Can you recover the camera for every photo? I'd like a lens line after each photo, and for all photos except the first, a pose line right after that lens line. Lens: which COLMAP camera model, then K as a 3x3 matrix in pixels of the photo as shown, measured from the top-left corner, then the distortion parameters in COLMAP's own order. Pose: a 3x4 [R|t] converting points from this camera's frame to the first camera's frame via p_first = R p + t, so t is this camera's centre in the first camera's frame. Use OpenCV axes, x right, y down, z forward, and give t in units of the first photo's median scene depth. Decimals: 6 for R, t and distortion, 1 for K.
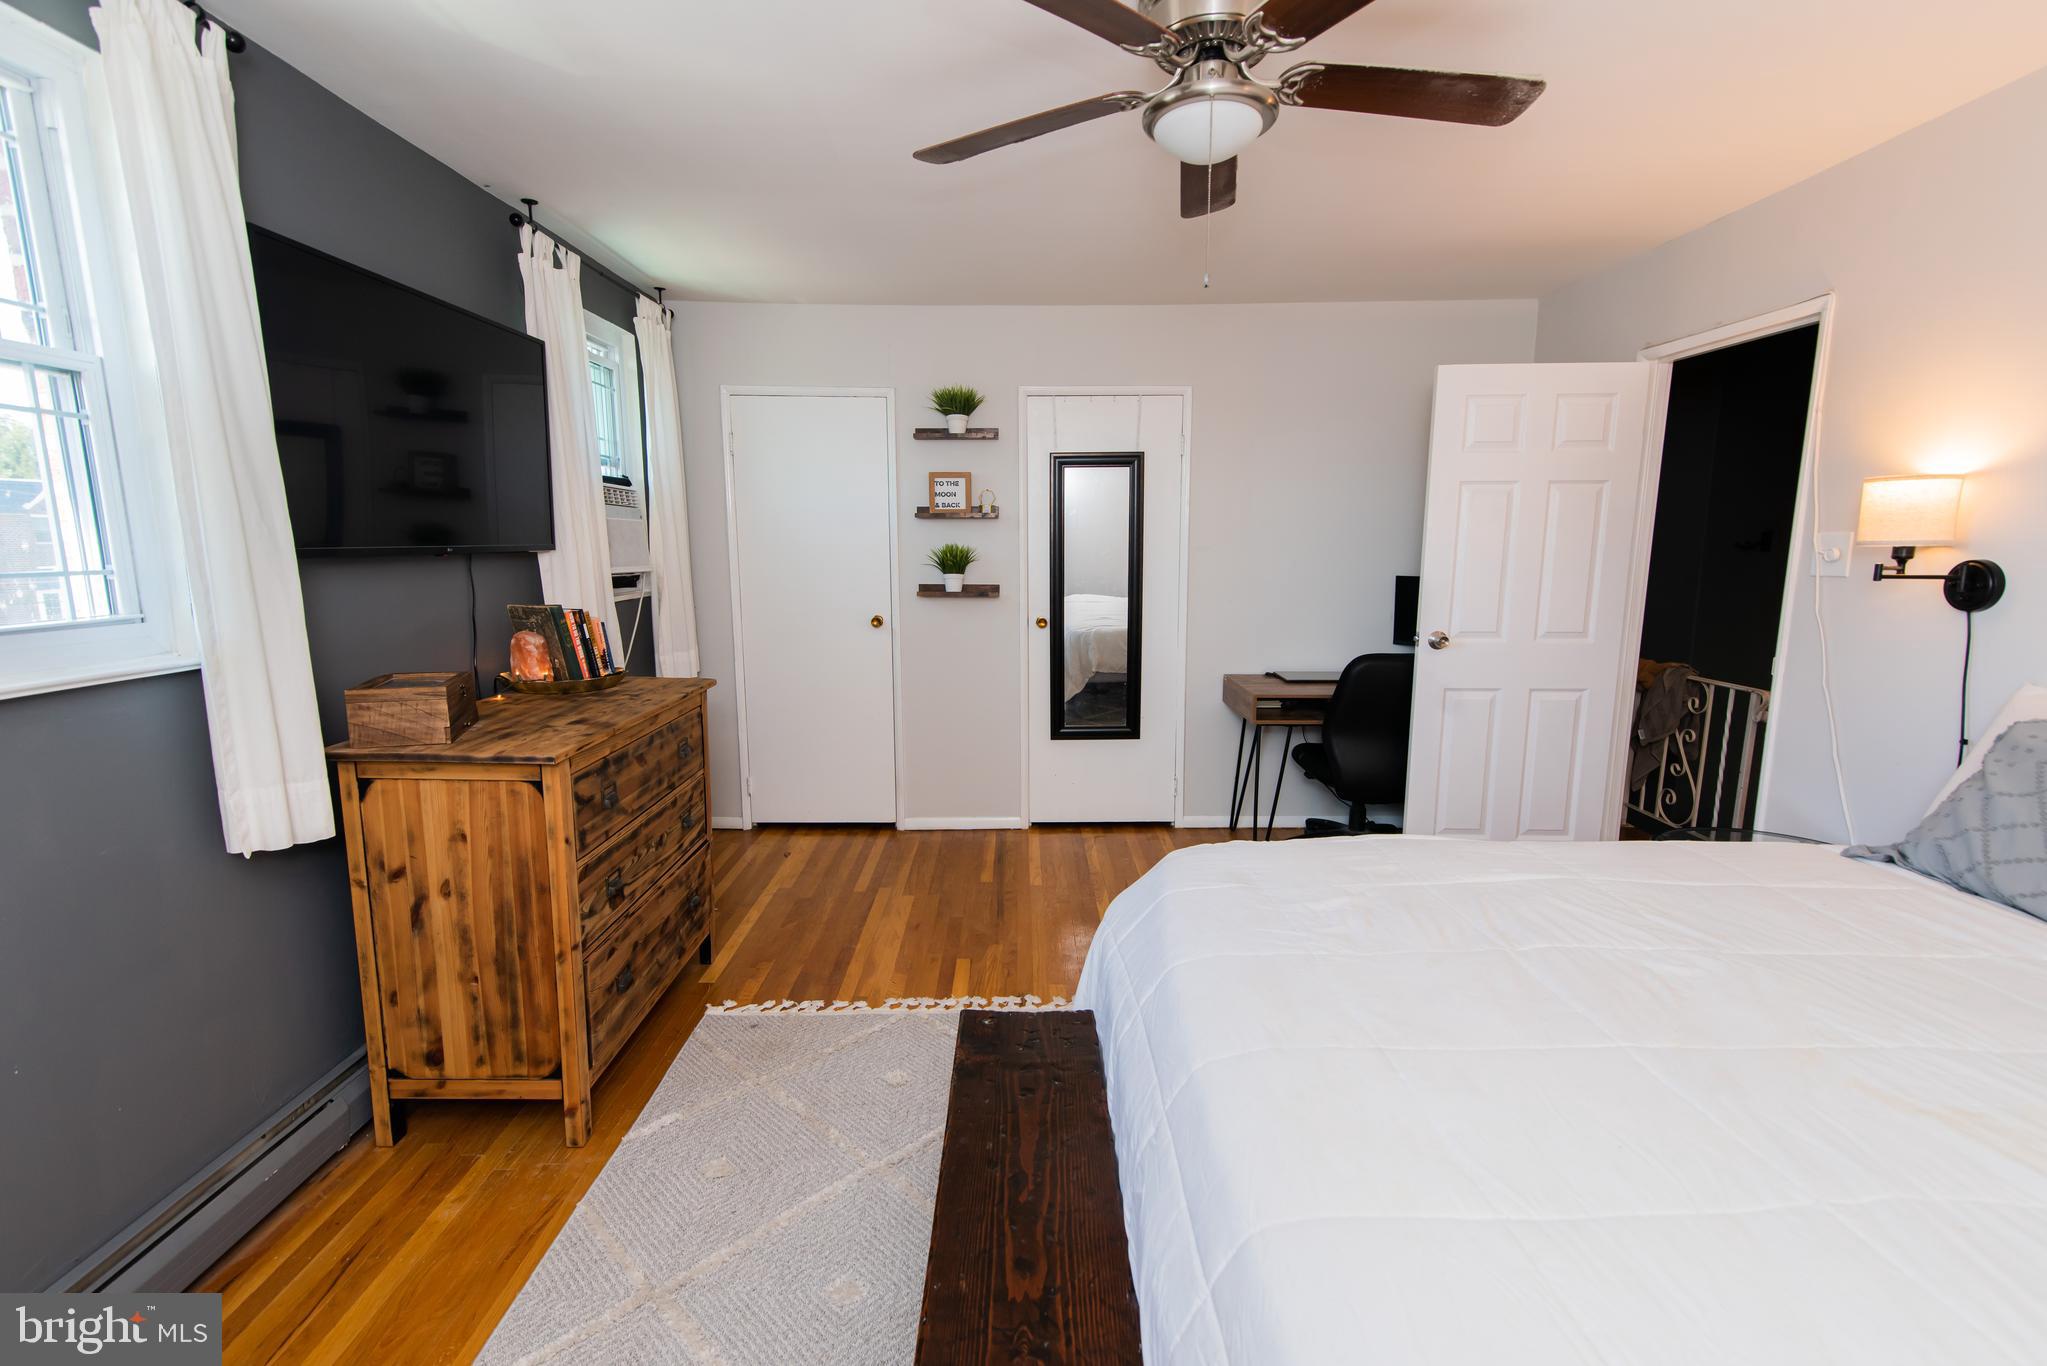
lens RADIAL K [[923.7, 0, 1029.9], [0, 923.7, 693.0], [0, 0, 1]] dist [0.013854, -0.000308]
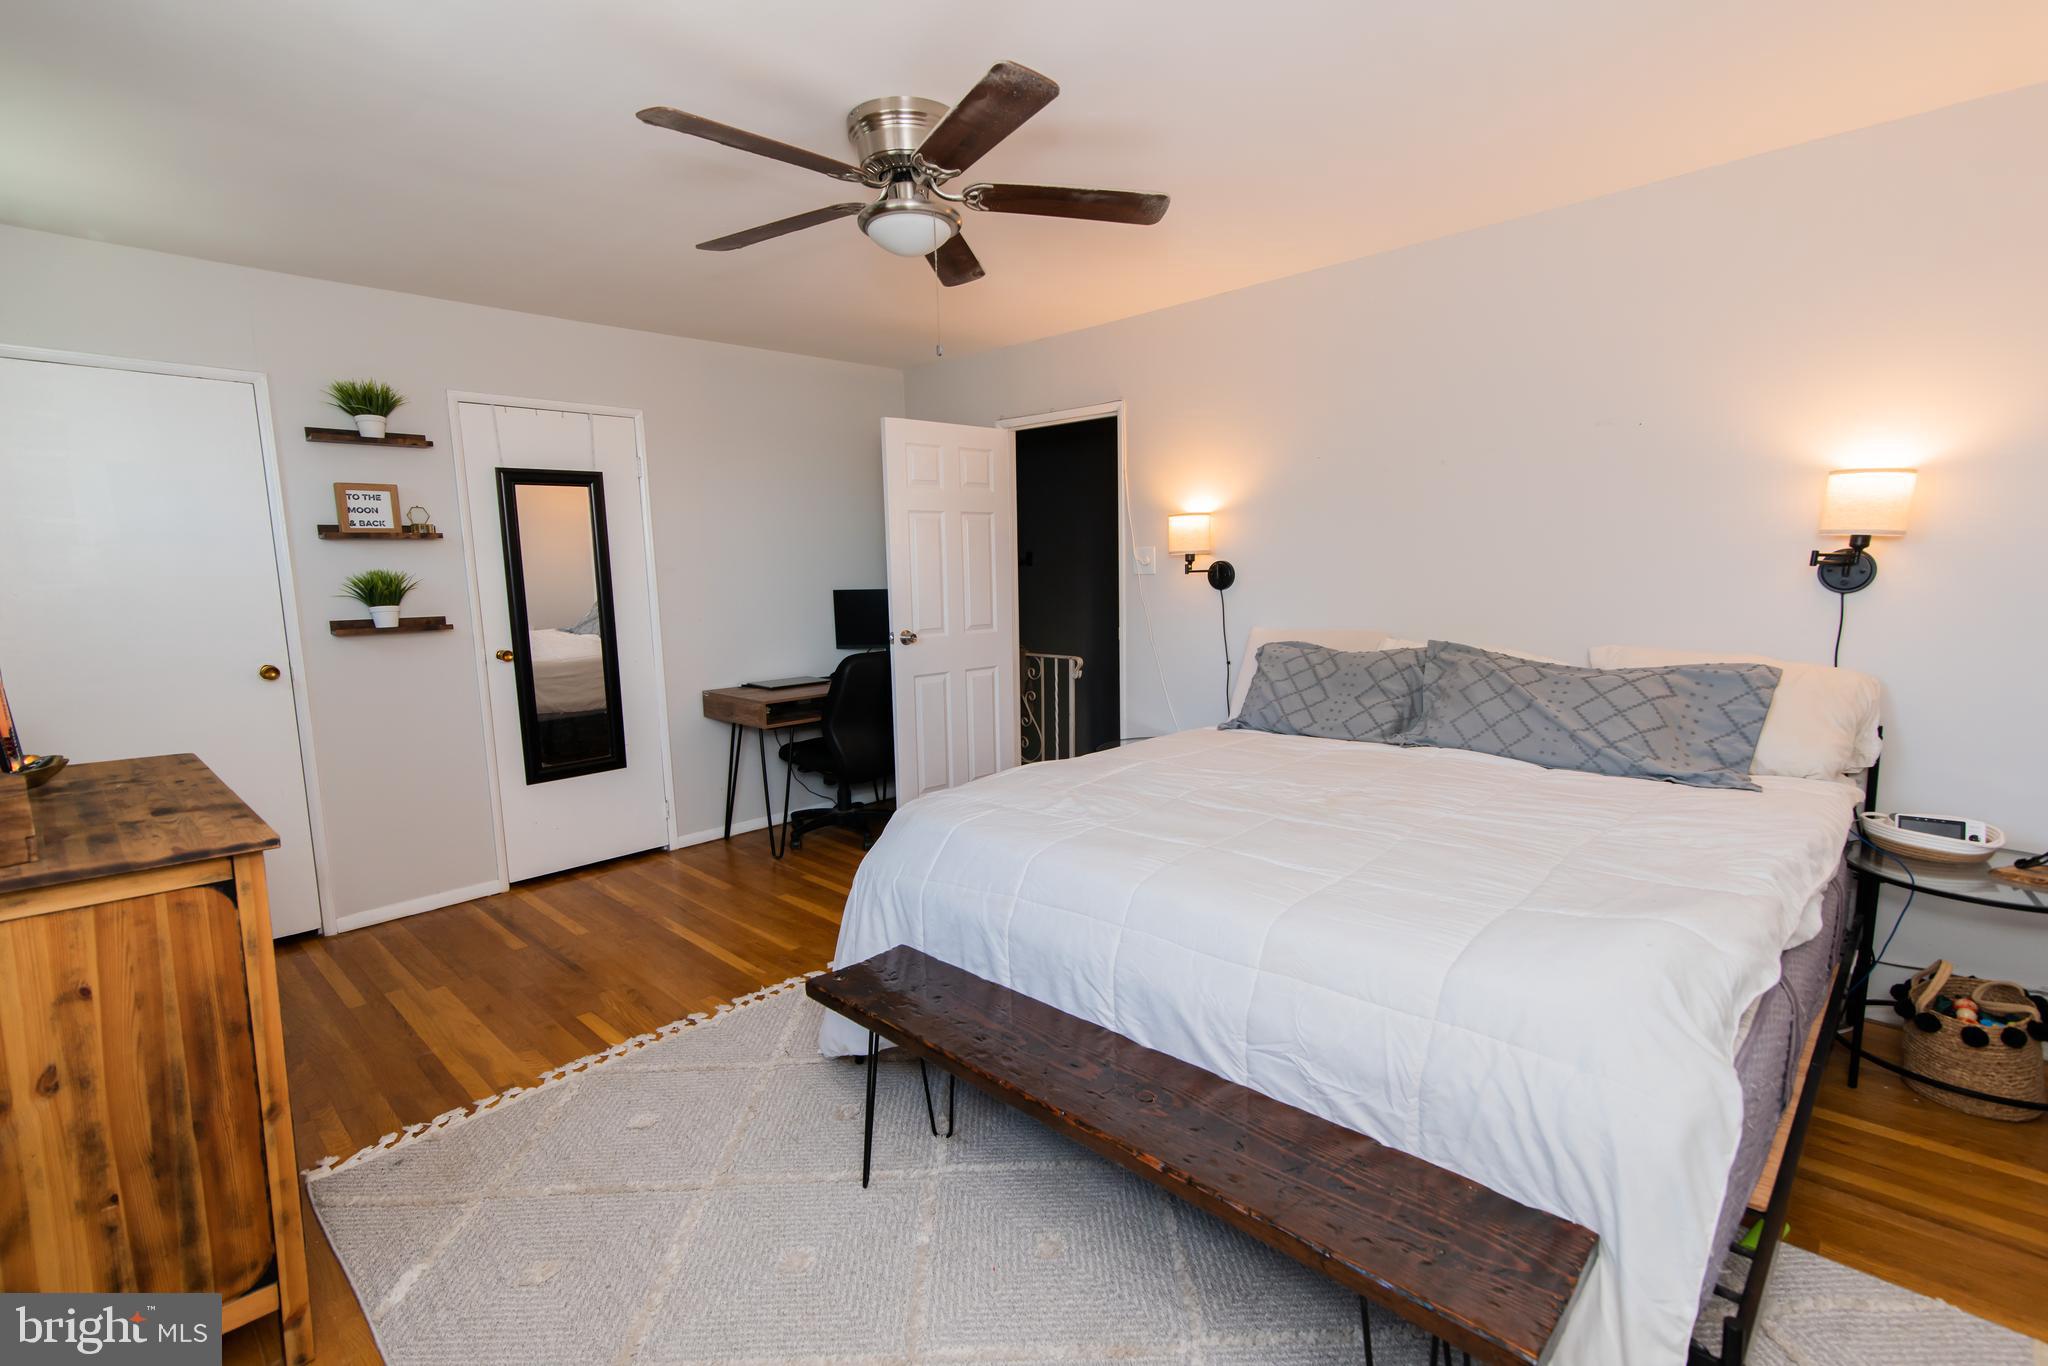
lens RADIAL K [[943.4, 0, 1022.6], [0, 943.4, 690.0], [0, 0, 1]] dist [0.018712, -0.000209]
pose [[0.702264, -0.111286, 0.703165, -0.356784], [0.137732, 0.990284, 0.019171, 0.010035], [-0.698466, 0.083386, 0.710768, 0.000900]]
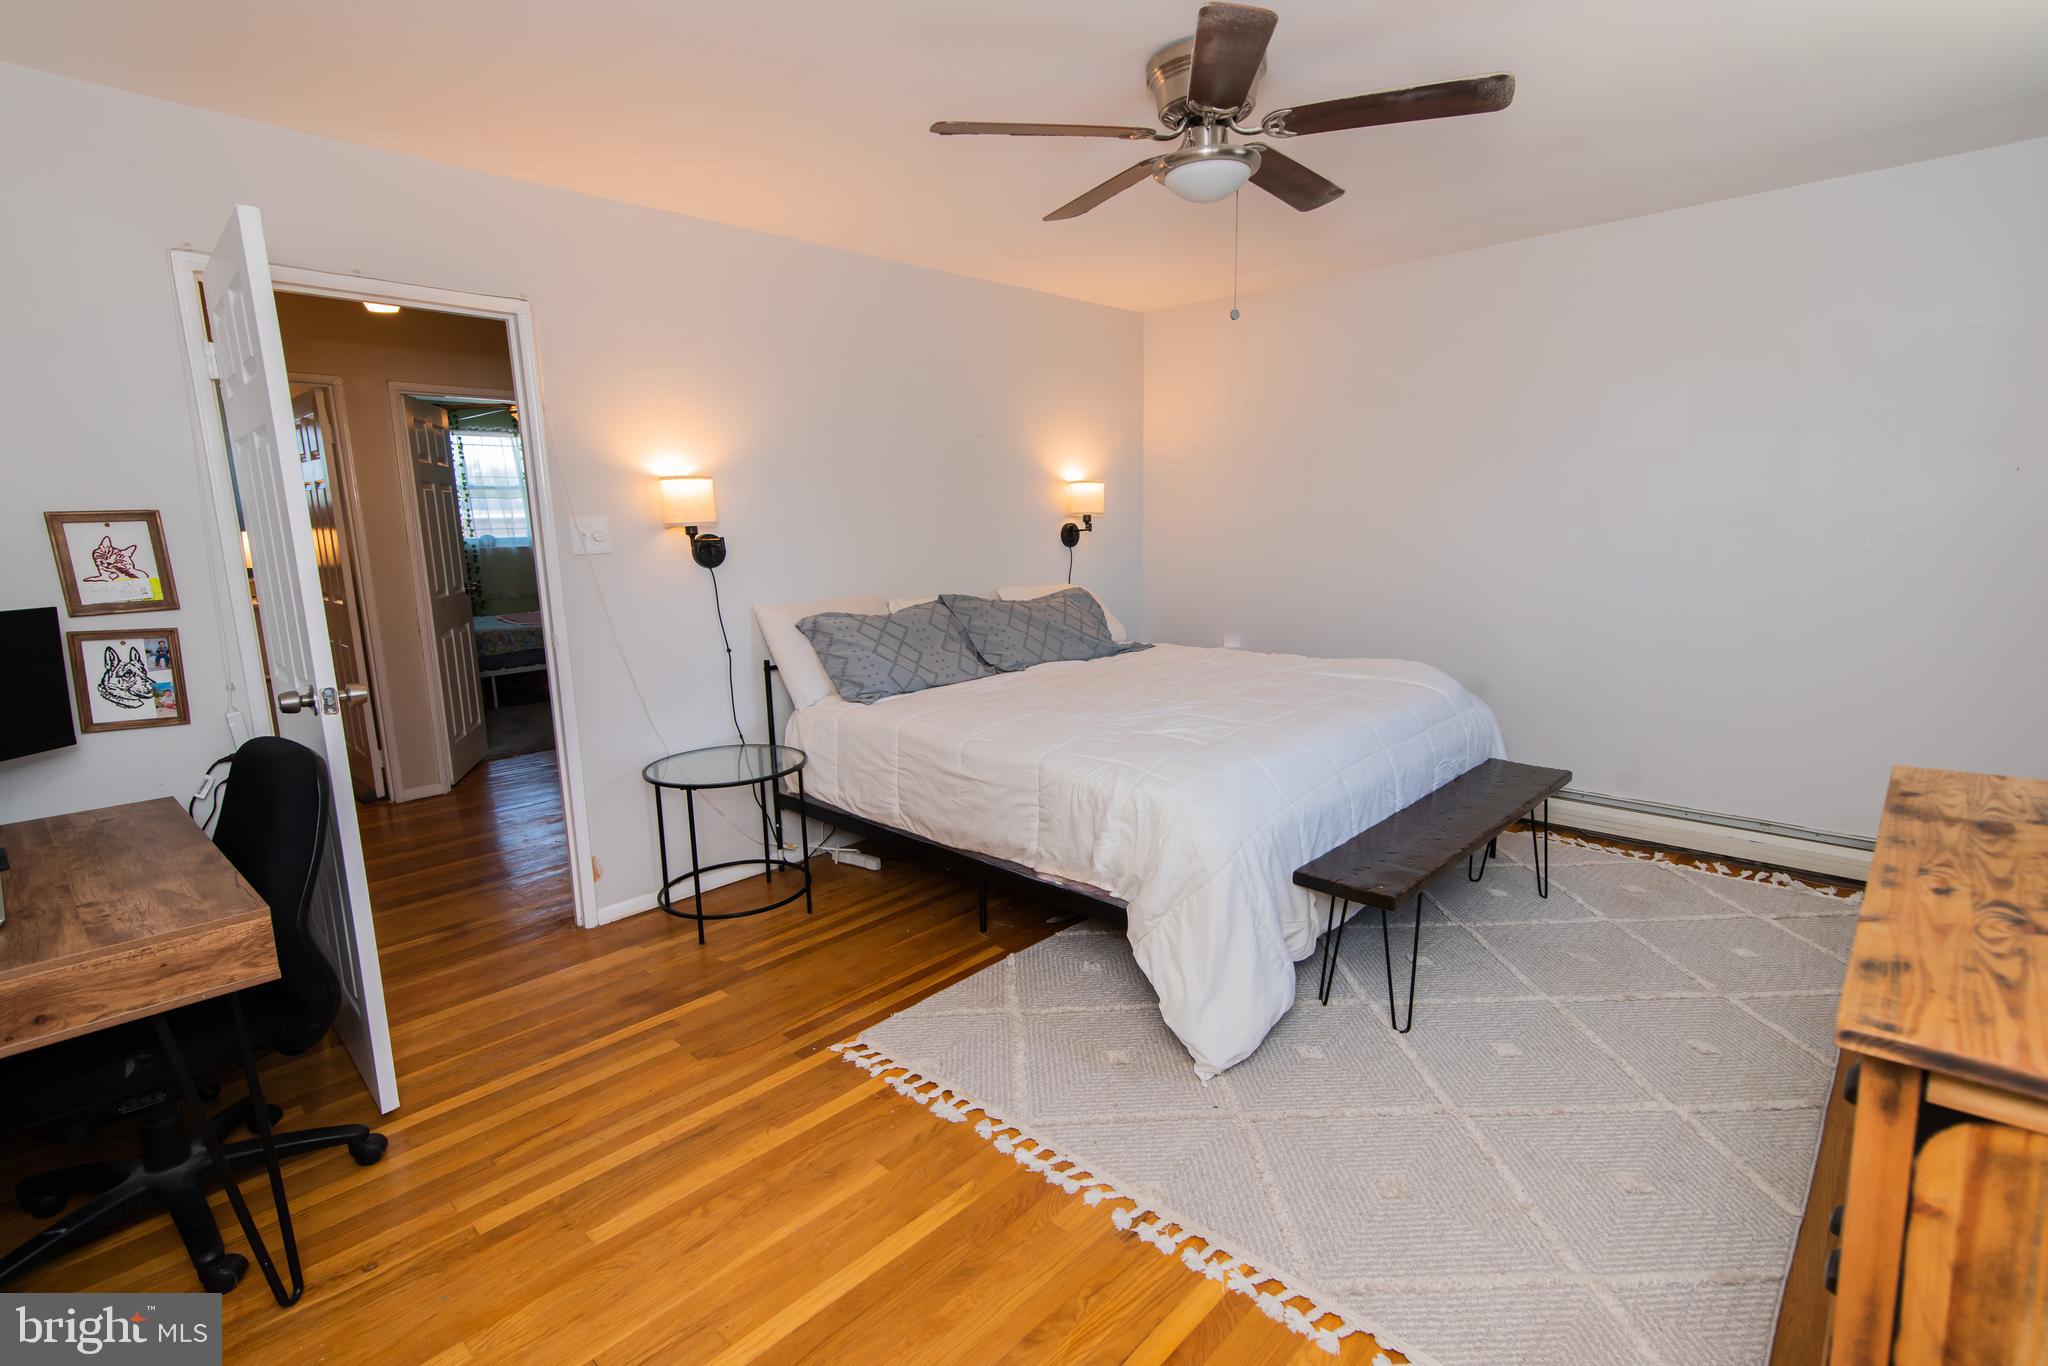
lens RADIAL K [[966.3, 0, 1027.6], [0, 966.3, 687.3], [0, 0, 1]] dist [0.019311, 0.000136]
pose [[-0.723316, -0.105834, 0.682358, -0.310794], [0.132673, 0.948473, 0.287745, -0.188180], [-0.677651, 0.298661, -0.672005, 1.154781]]
